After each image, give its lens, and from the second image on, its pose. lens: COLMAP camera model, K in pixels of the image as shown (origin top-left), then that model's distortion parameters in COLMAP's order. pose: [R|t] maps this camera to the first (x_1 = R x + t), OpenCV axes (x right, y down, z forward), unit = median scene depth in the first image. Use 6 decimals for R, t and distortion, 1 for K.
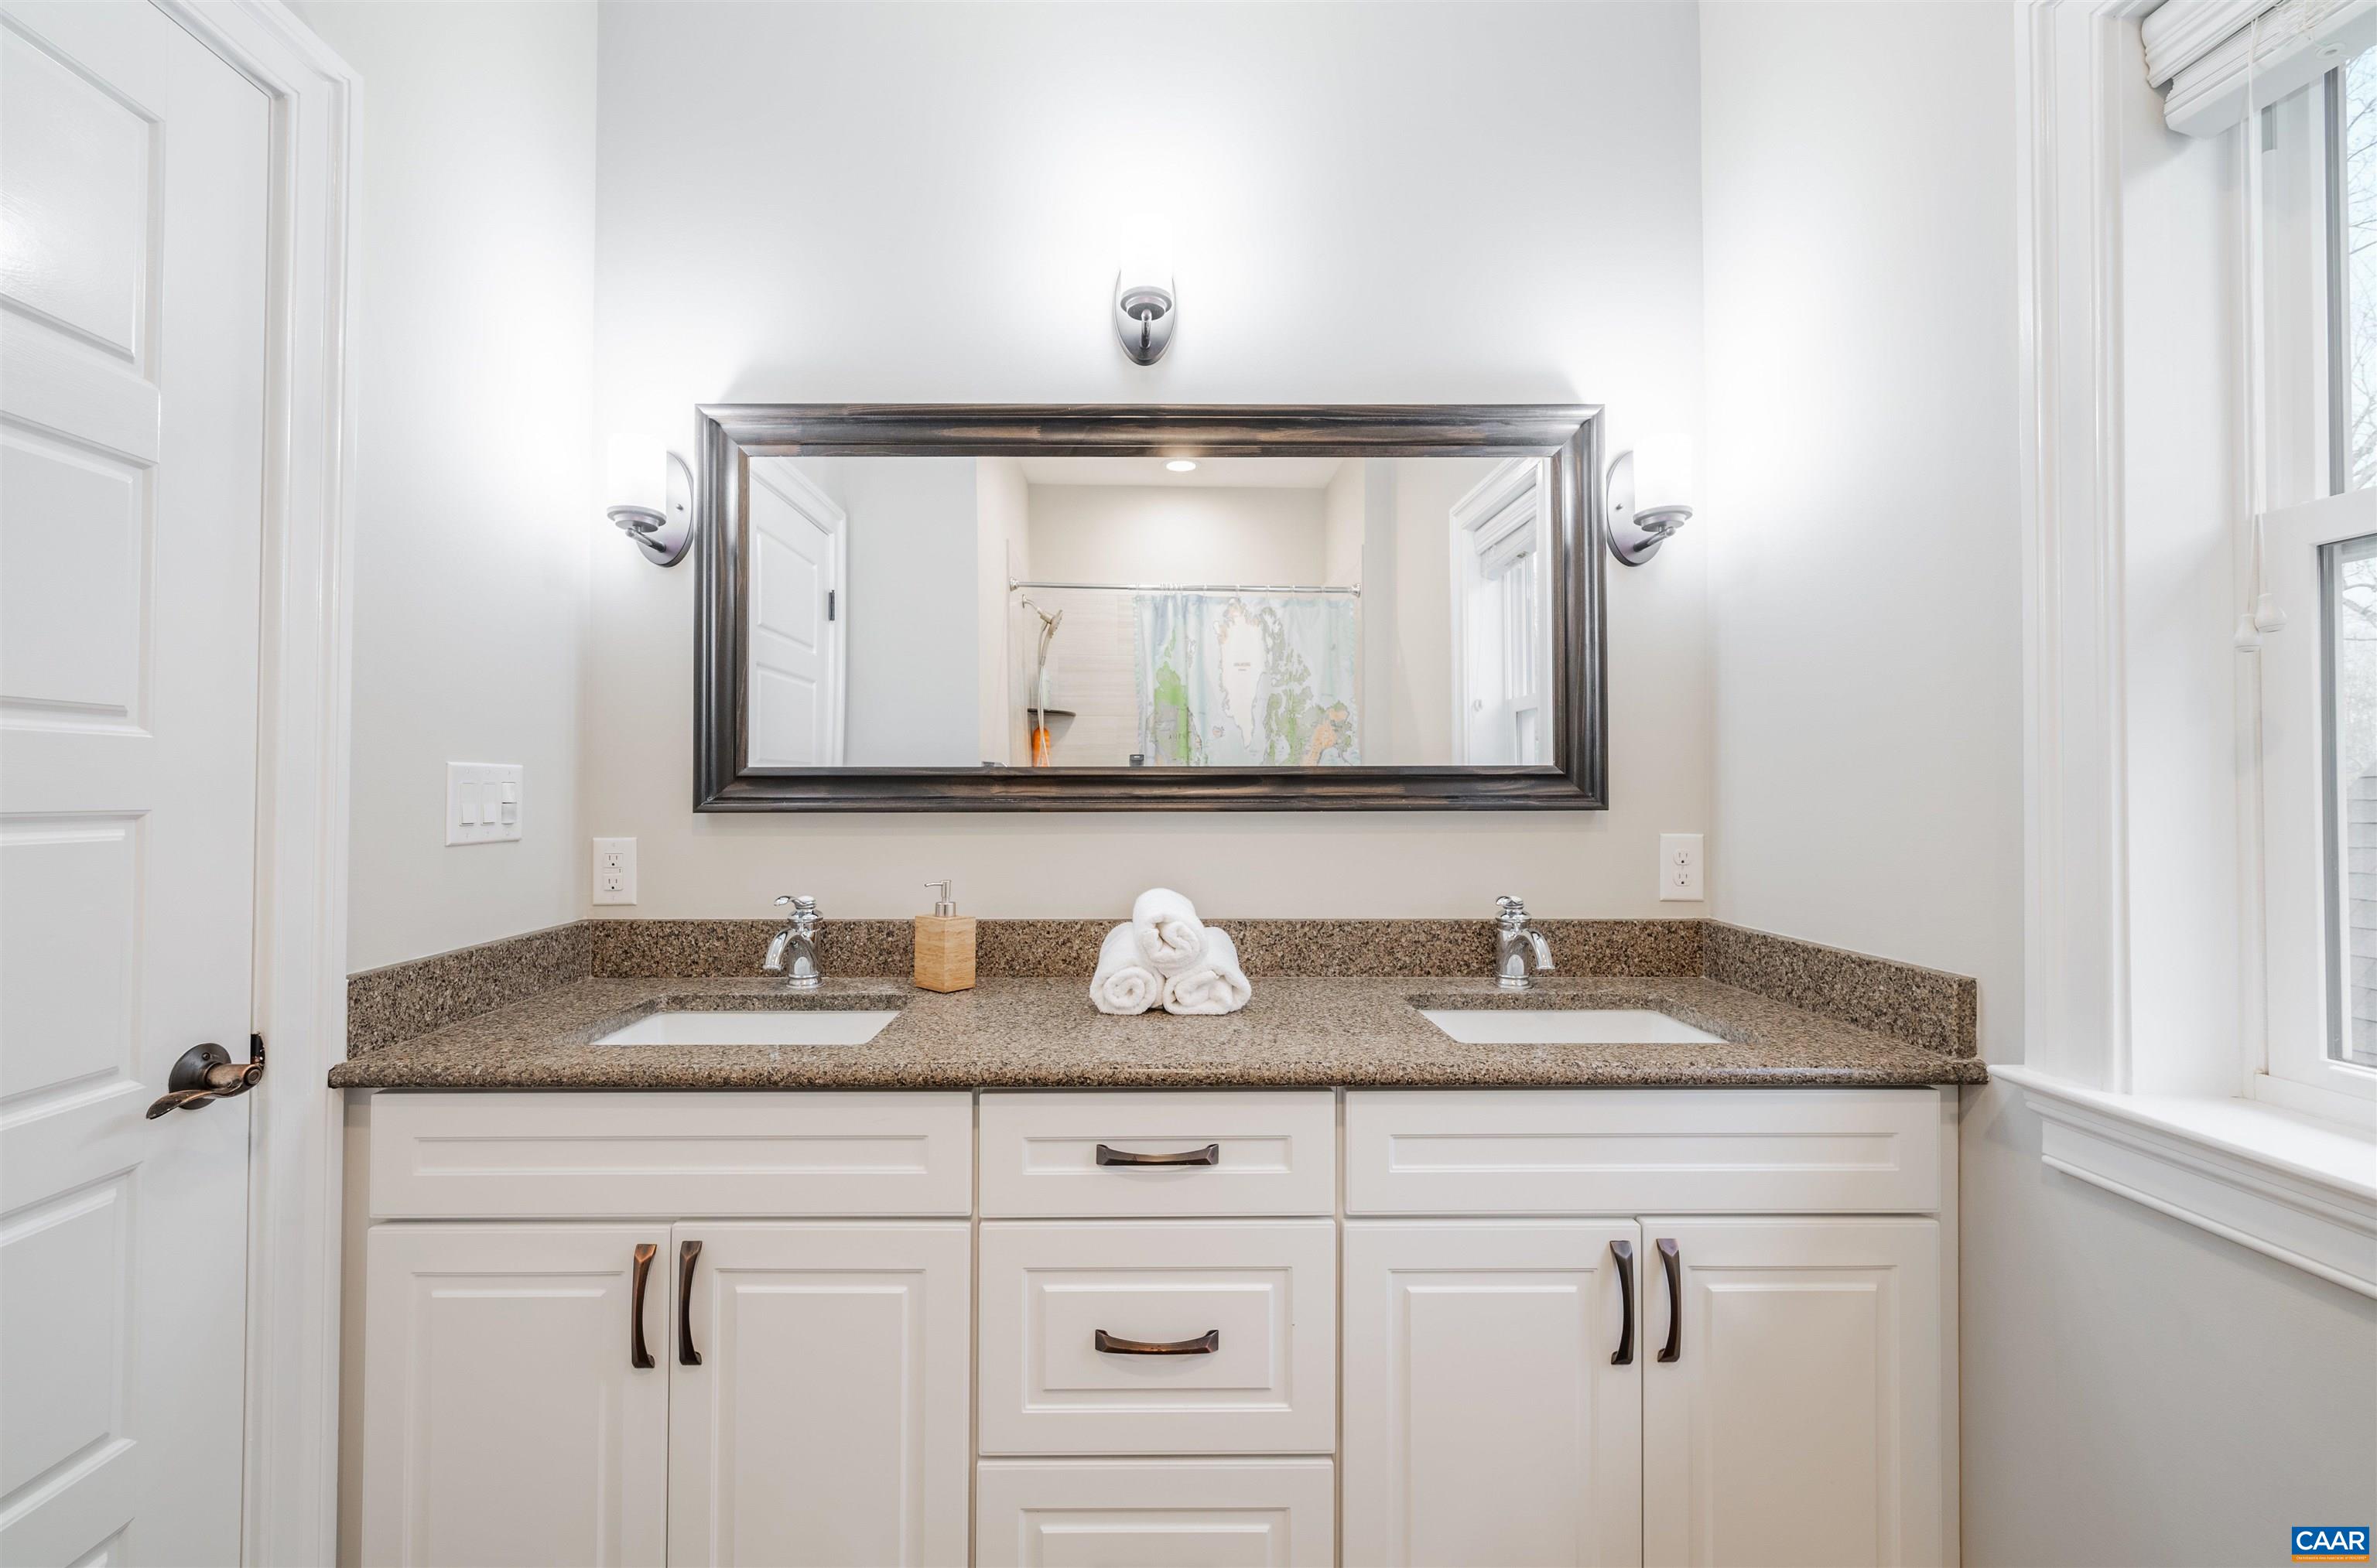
lens RADIAL K [[946.9, 0, 1151.8], [0, 946.9, 772.6], [0, 0, 1]] dist [0.000833, -0.000137]
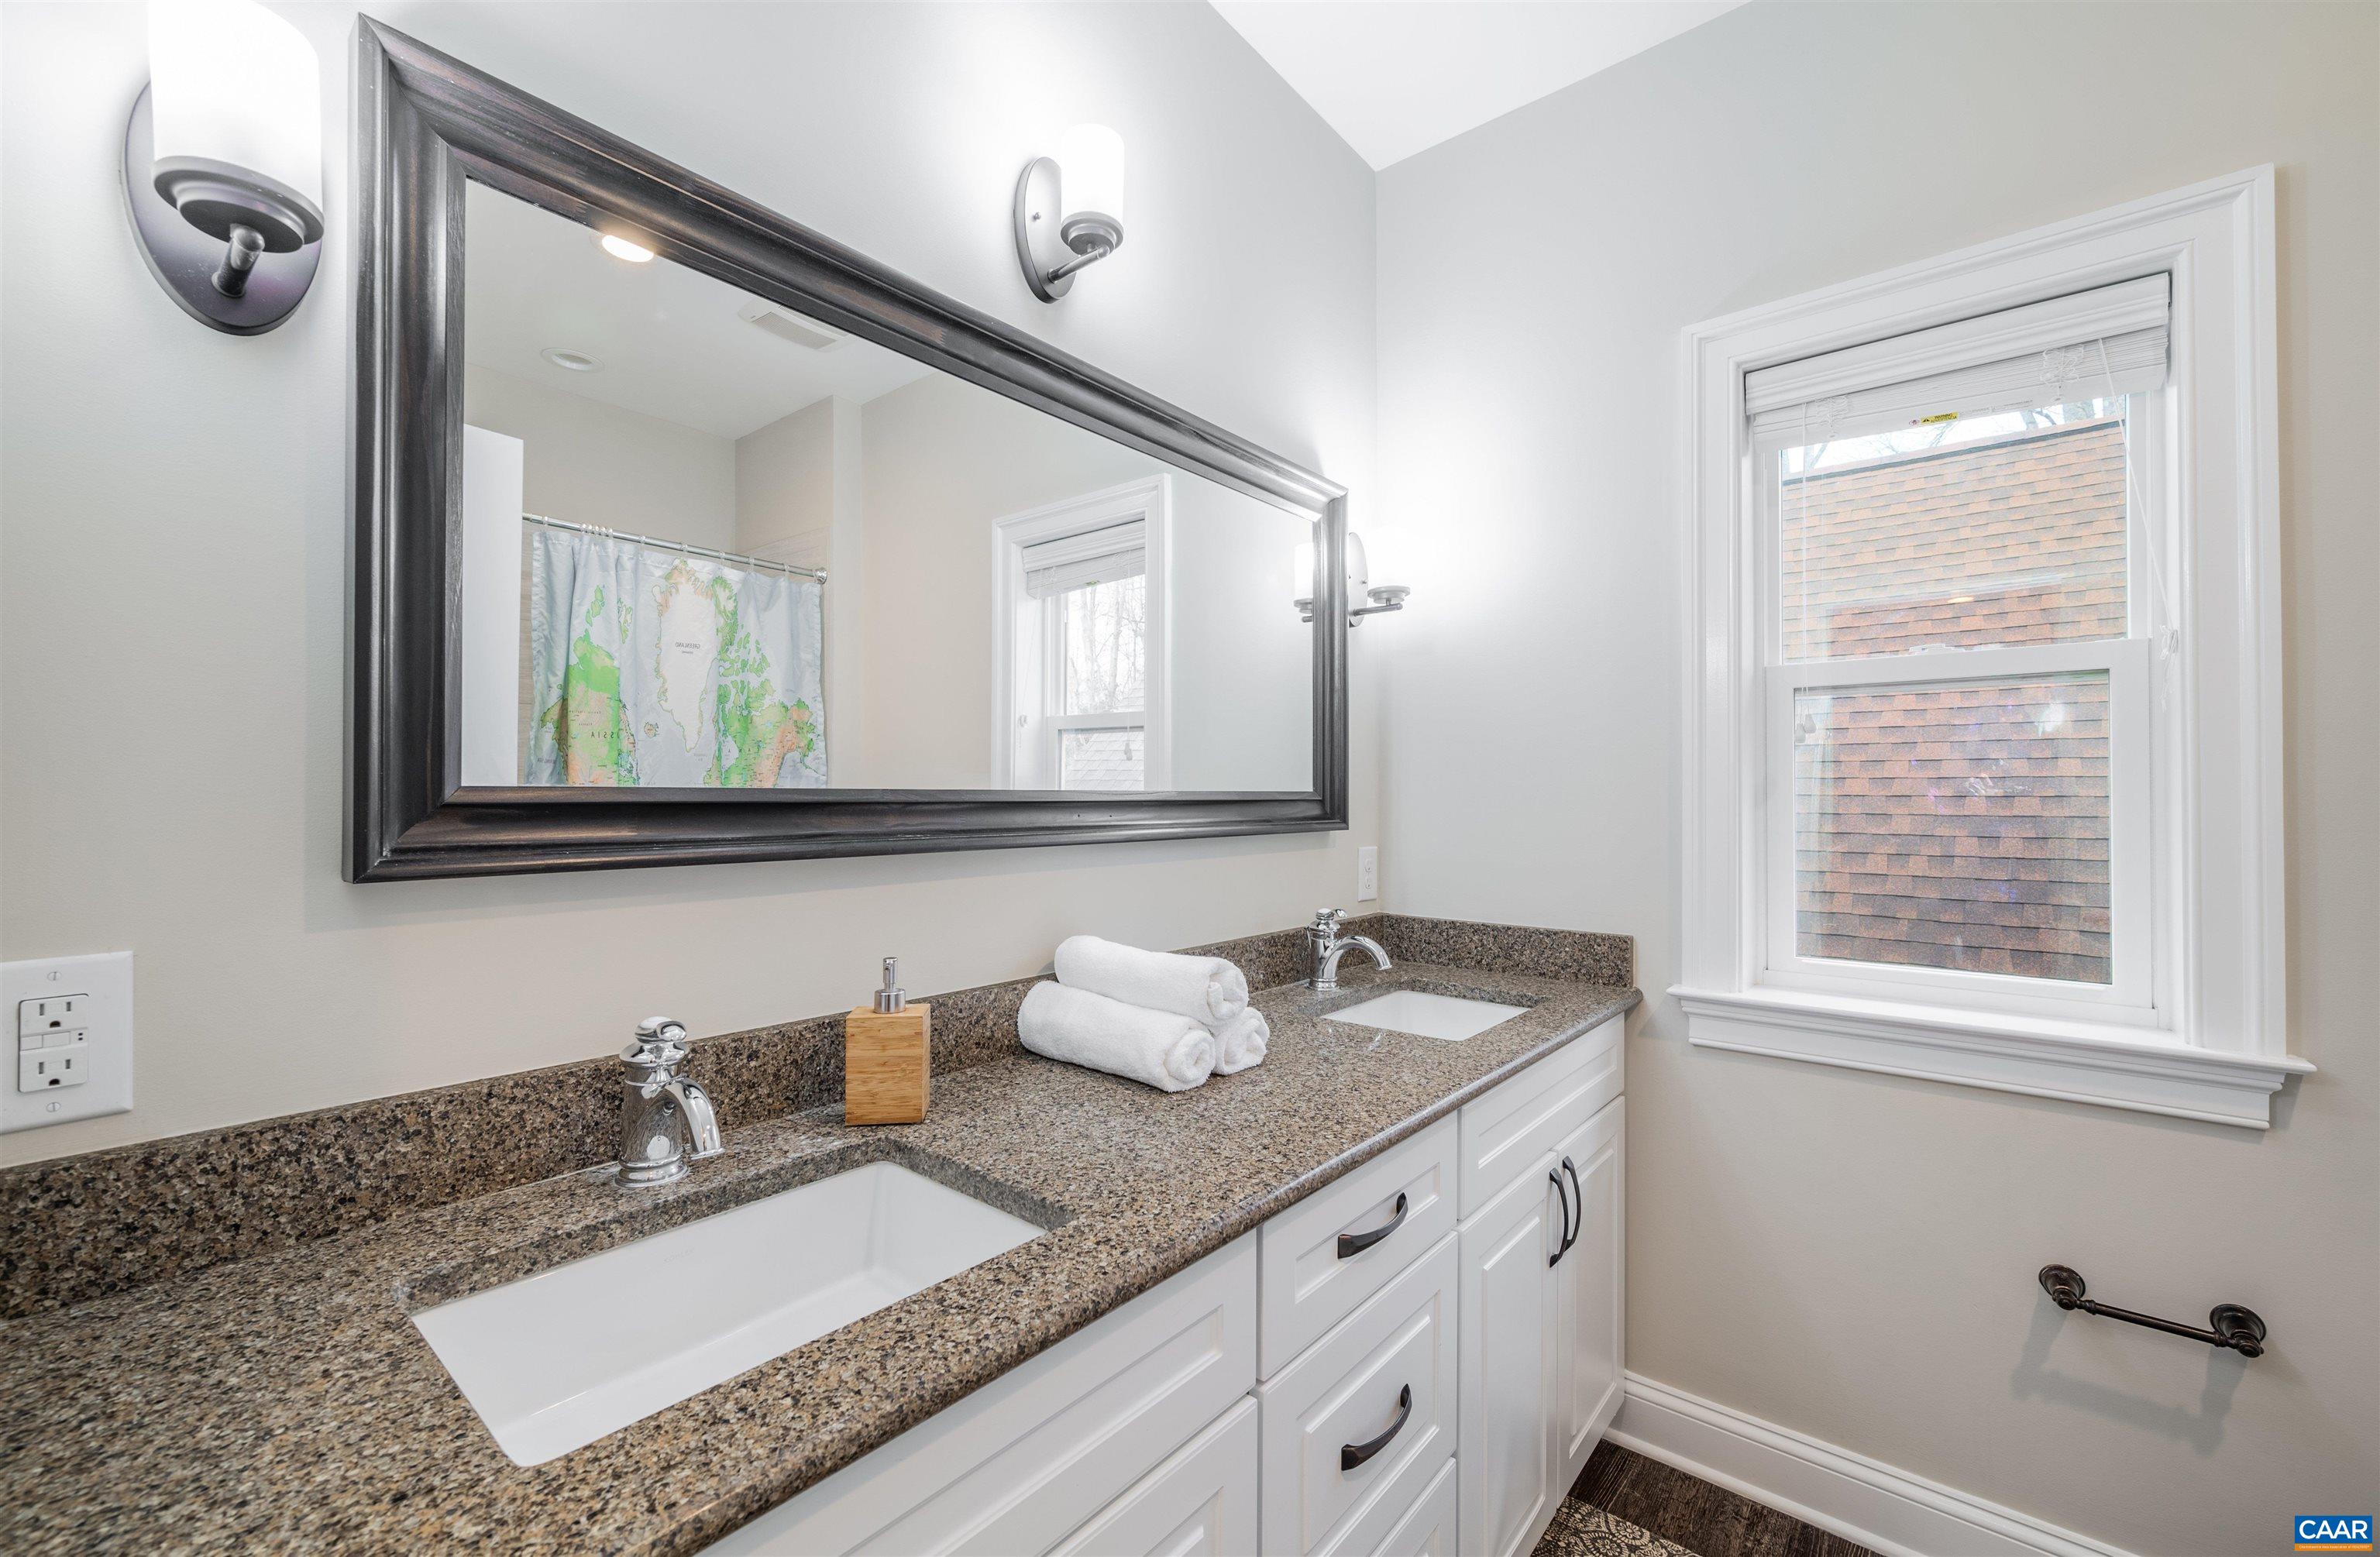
lens RADIAL K [[948.2, 0, 1187.9], [0, 948.2, 784.2], [0, 0, 1]] dist [0.000833, -0.000137]
pose [[0.652363, 0.012154, 0.757809, -0.568622], [-0.020266, 0.999794, 0.001411, -0.014973], [-0.757635, -0.016278, 0.652475, 0.379466]]
